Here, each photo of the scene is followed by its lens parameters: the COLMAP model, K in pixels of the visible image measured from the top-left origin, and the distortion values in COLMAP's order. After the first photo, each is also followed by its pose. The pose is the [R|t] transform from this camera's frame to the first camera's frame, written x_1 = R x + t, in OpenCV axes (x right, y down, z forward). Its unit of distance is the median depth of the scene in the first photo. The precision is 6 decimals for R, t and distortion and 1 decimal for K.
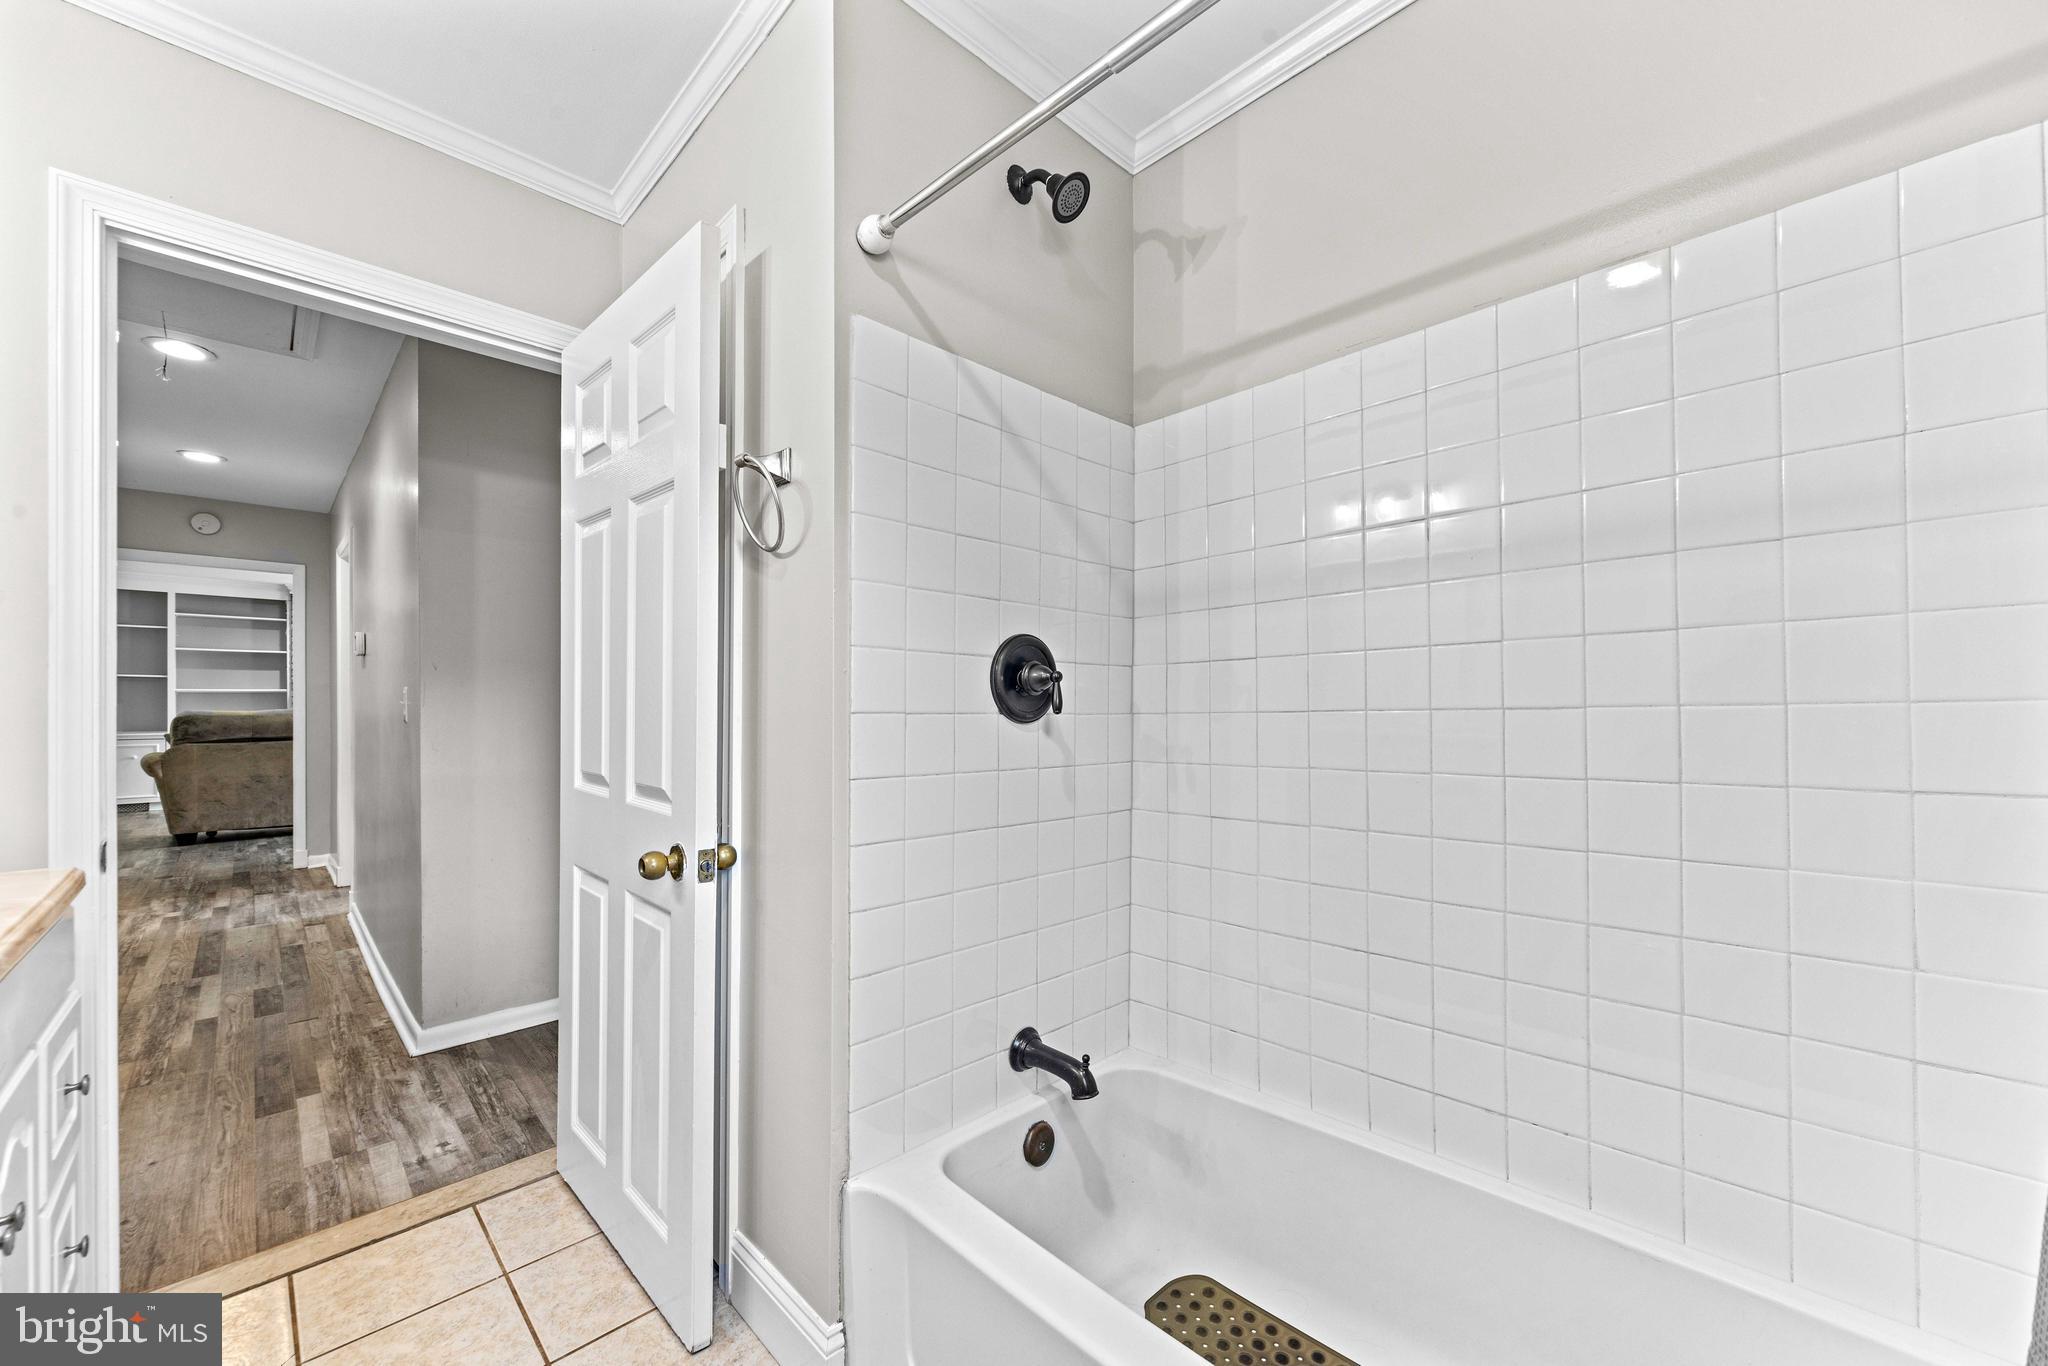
lens RADIAL K [[778.9, 0, 1028.4], [0, 778.9, 692.8], [0, 0, 1]] dist [-0.003839, 0.000464]
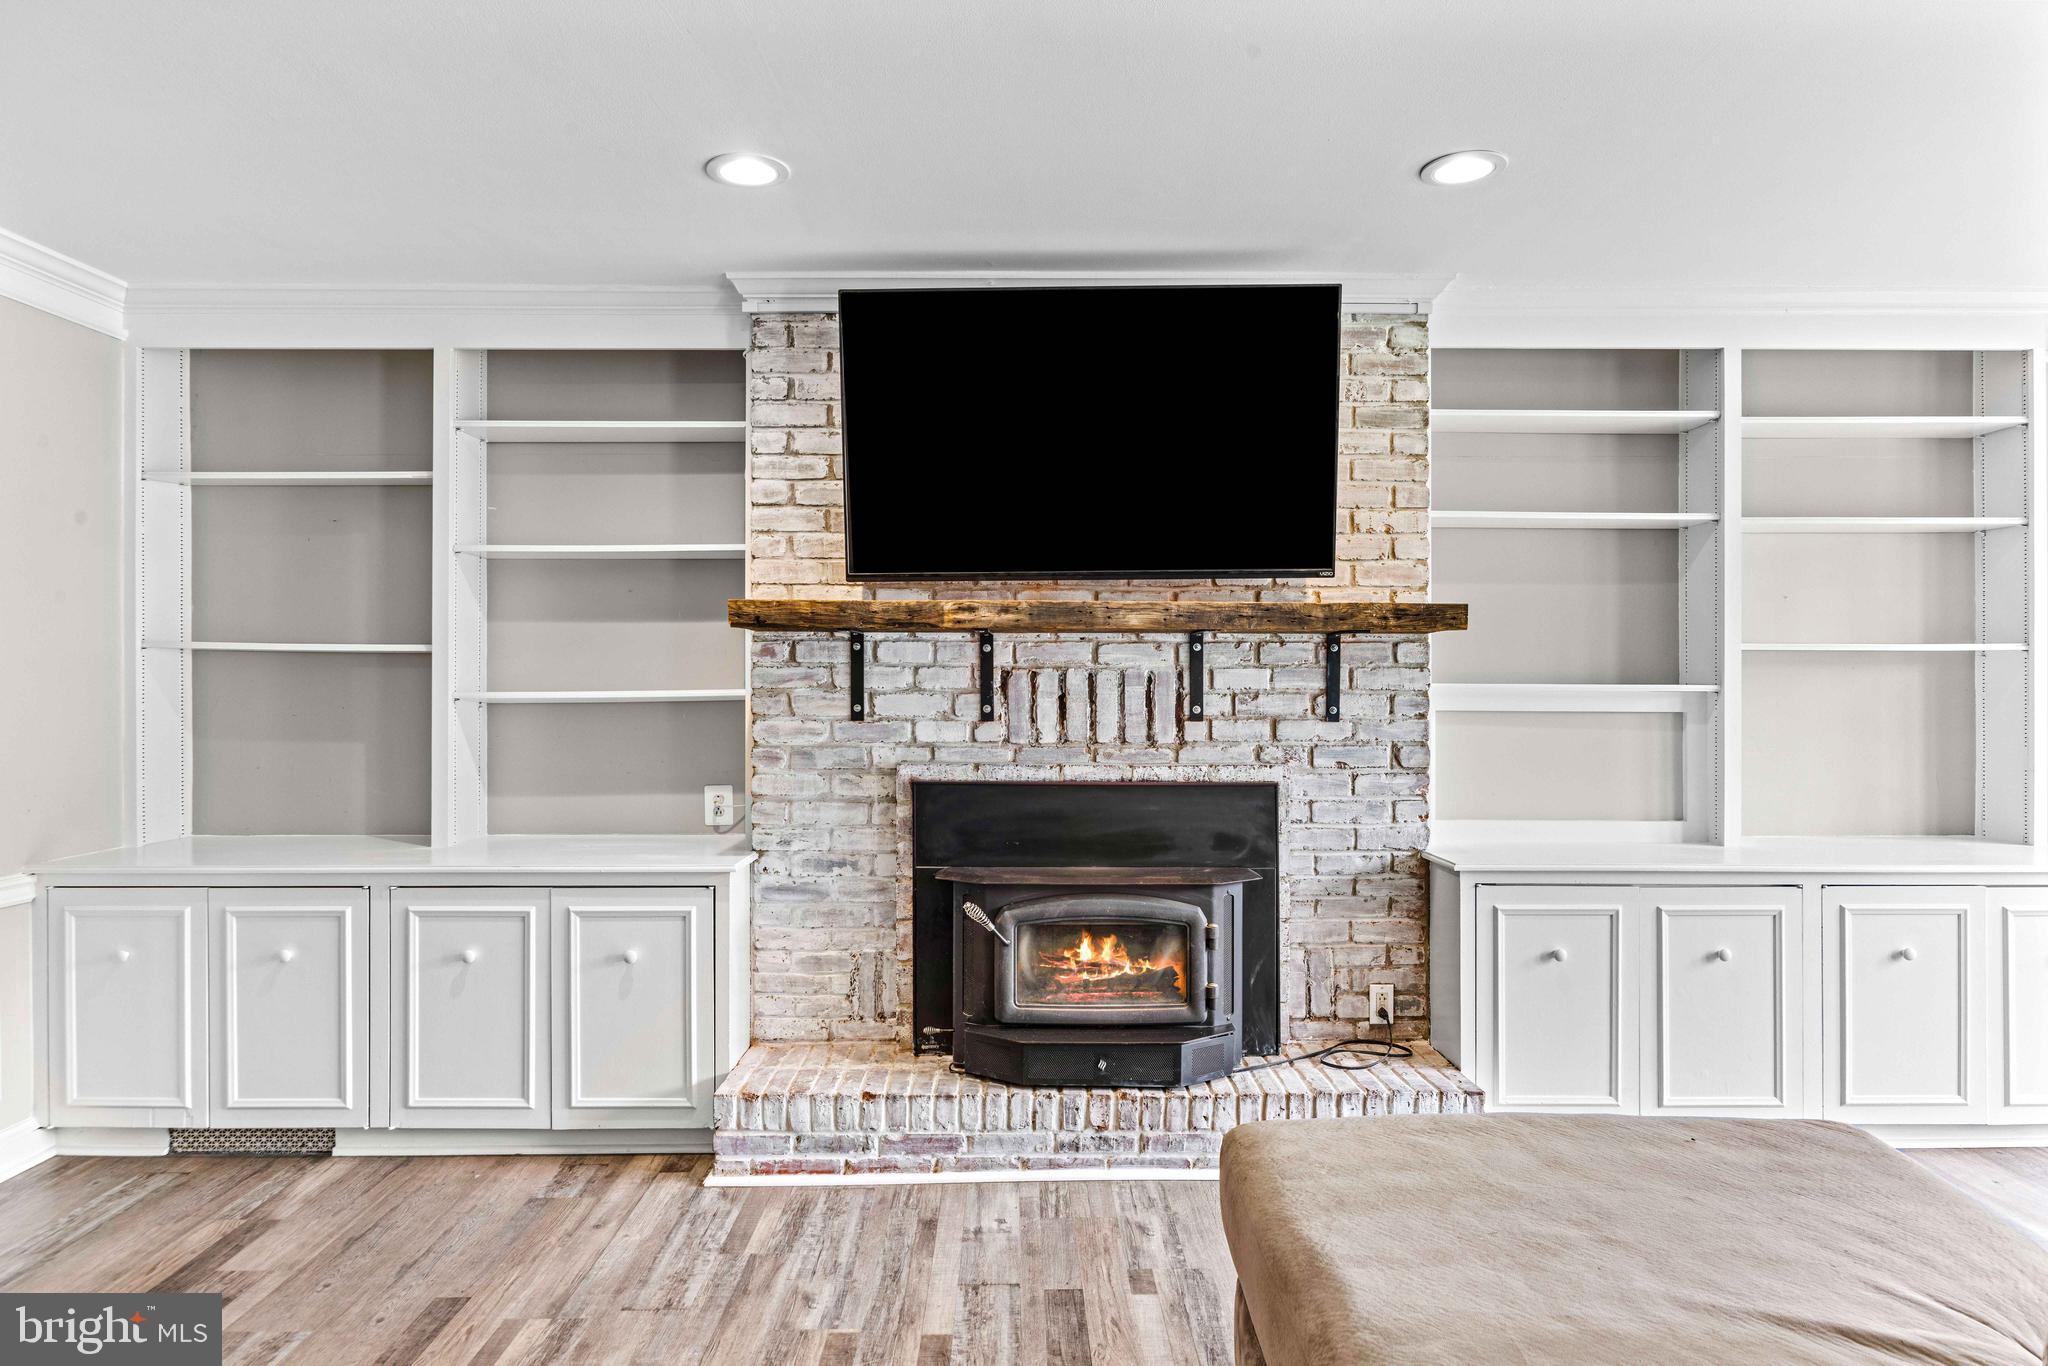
lens RADIAL K [[1193.4, 0, 1034.0], [0, 1193.4, 686.5], [0, 0, 1]] dist [-0.009269, 0.001362]
pose [[0.718389, -0.006022, -0.695615, -0.608758], [0.007391, 0.999972, -0.001024, -0.004258], [0.695602, -0.004406, 0.718414, 0.782686]]
